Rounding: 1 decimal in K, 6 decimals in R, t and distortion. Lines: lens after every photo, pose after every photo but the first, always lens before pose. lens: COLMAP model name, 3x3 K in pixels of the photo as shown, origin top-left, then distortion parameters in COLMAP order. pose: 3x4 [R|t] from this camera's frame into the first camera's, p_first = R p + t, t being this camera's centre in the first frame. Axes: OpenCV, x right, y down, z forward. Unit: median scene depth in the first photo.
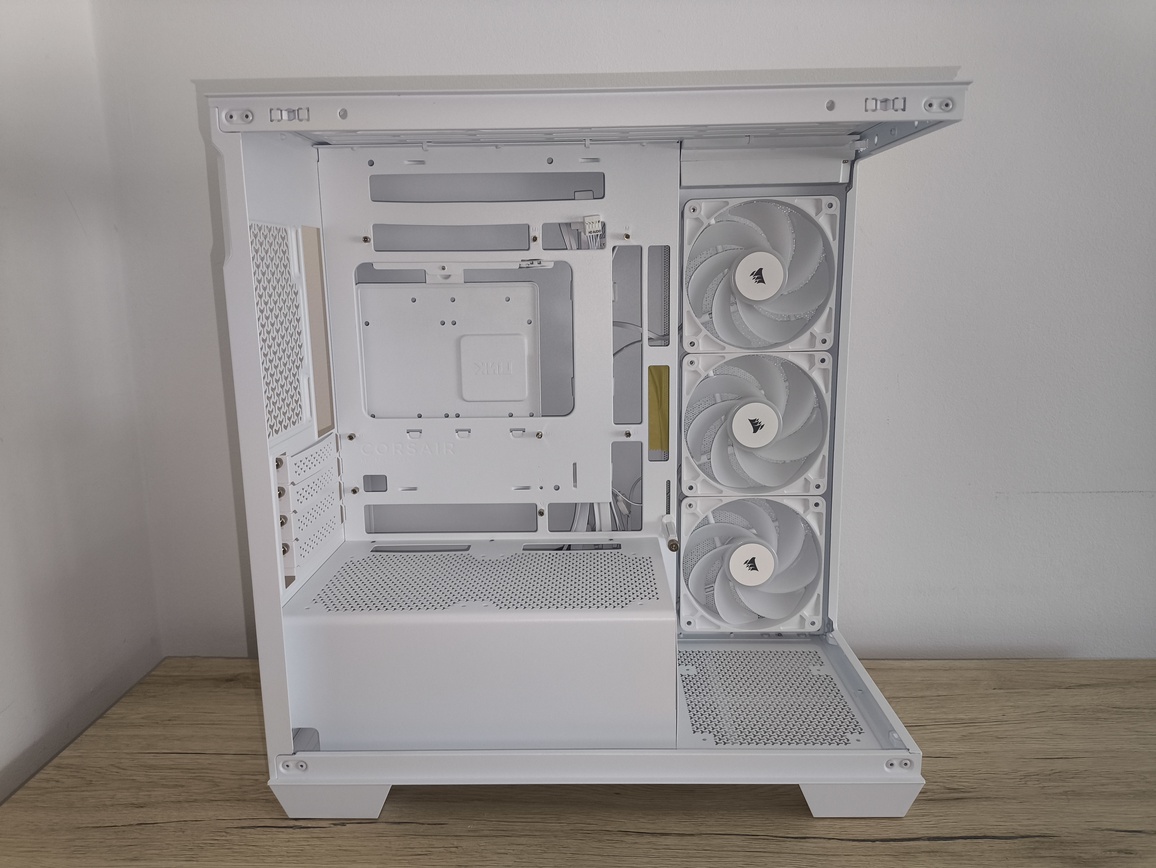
lens RADIAL K [[851.9, 0, 564.9], [0, 851.9, 416.5], [0, 0, 1]] dist [0.044548, -0.068024]
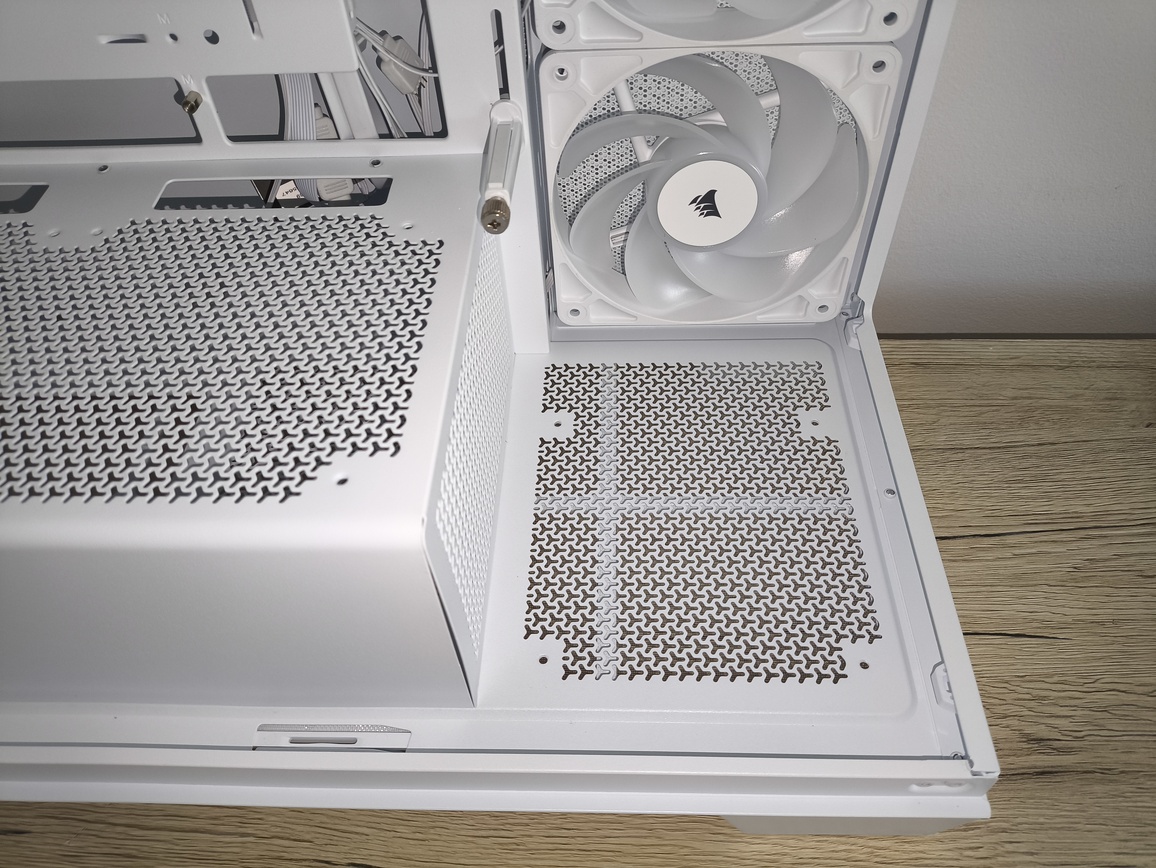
lens RADIAL K [[858.3, 0, 585.9], [0, 858.3, 431.6], [0, 0, 1]] dist [0.049325, -0.078529]
pose [[0.999733, -0.013100, -0.019011, 0.163992], [0.022139, 0.777482, 0.628515, -0.019730], [0.006547, -0.628769, 0.777565, 0.579708]]
